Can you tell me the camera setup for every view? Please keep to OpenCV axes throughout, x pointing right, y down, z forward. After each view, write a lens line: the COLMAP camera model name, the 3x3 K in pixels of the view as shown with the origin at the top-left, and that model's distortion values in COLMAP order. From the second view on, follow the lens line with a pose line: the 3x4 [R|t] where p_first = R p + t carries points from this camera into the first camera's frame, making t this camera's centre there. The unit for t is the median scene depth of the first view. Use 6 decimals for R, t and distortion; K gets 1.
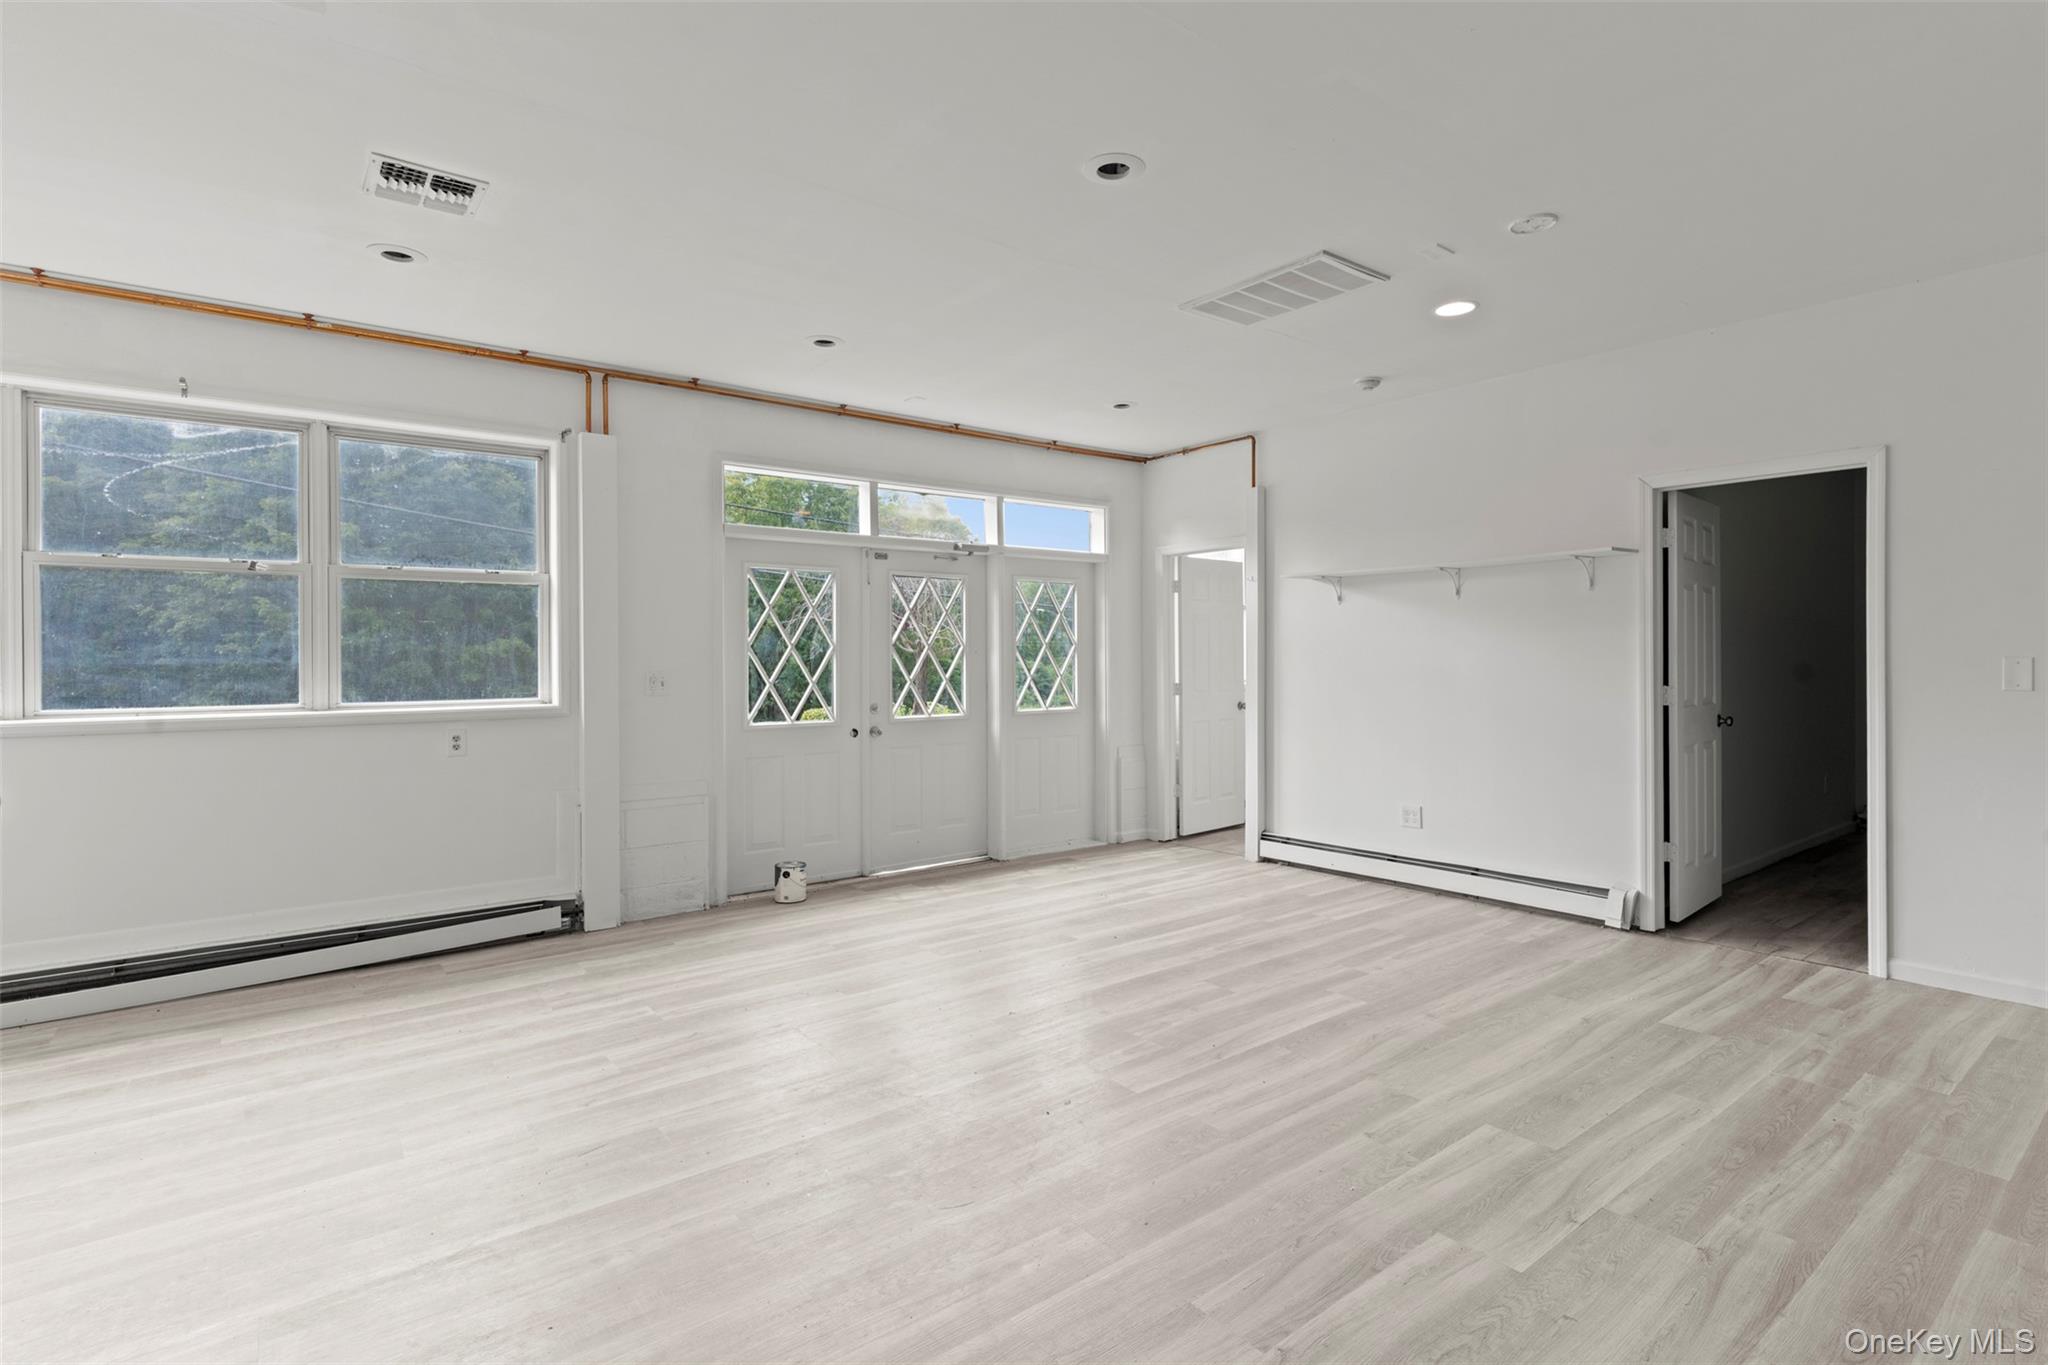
lens RADIAL K [[993.9, 0, 1023.9], [0, 993.9, 651.8], [0, 0, 1]] dist [-0.001801, -0.000174]
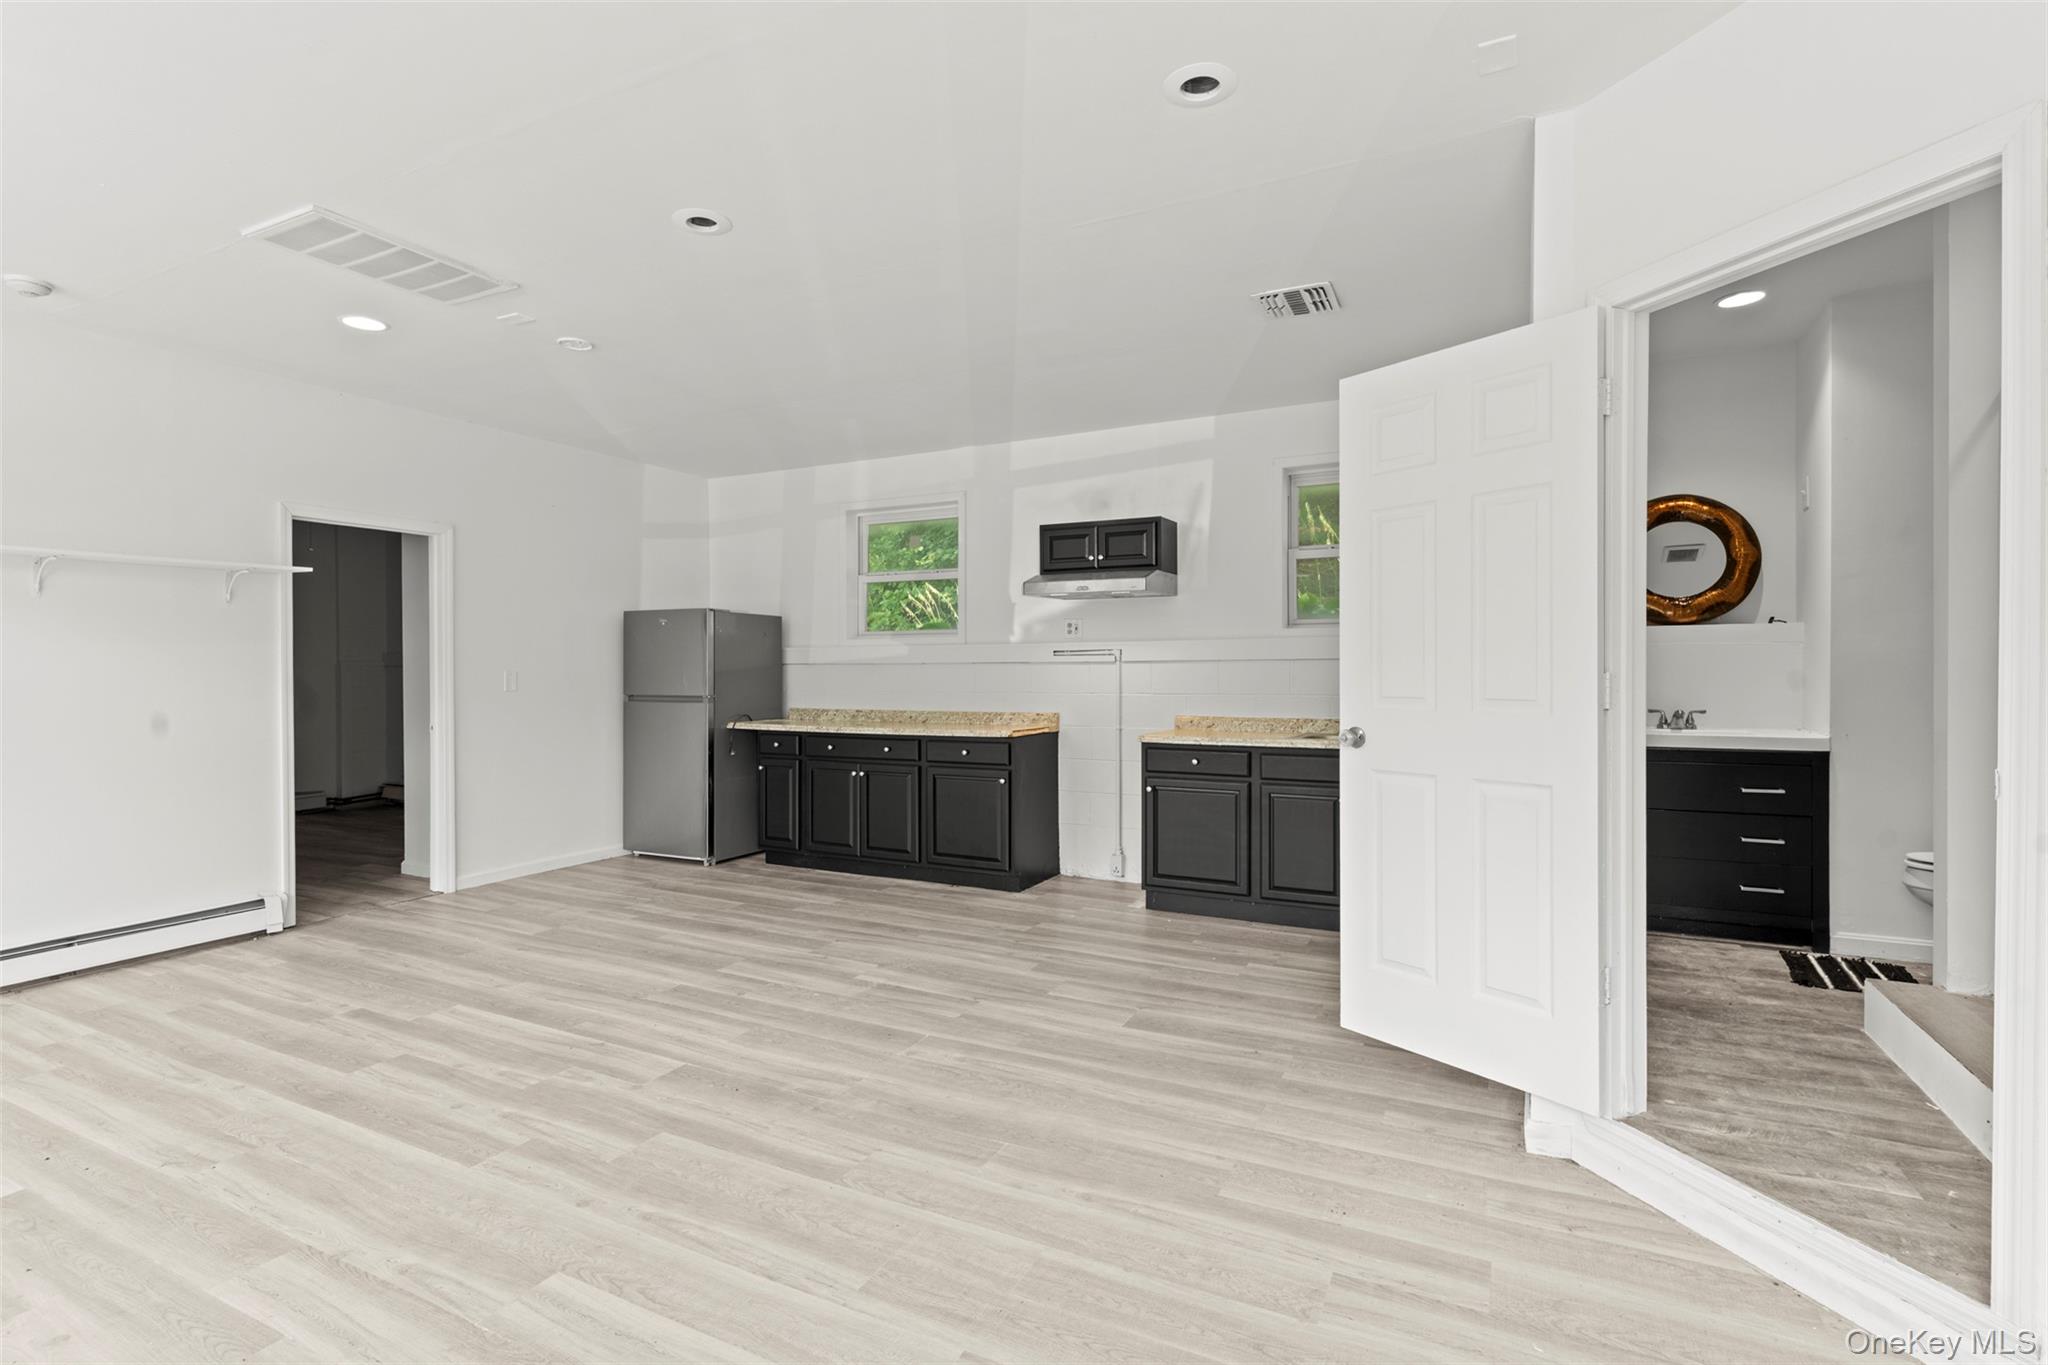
lens RADIAL K [[971.0, 0, 1024.0], [0, 971.0, 682.5], [0, 0, 1]] dist [-0.000766, 0.000210]
pose [[-0.445649, -0.005684, 0.895190, -0.881316], [0.003120, 0.999964, 0.007902, 0.013698], [-0.895203, 0.006314, -0.445615, 0.996682]]
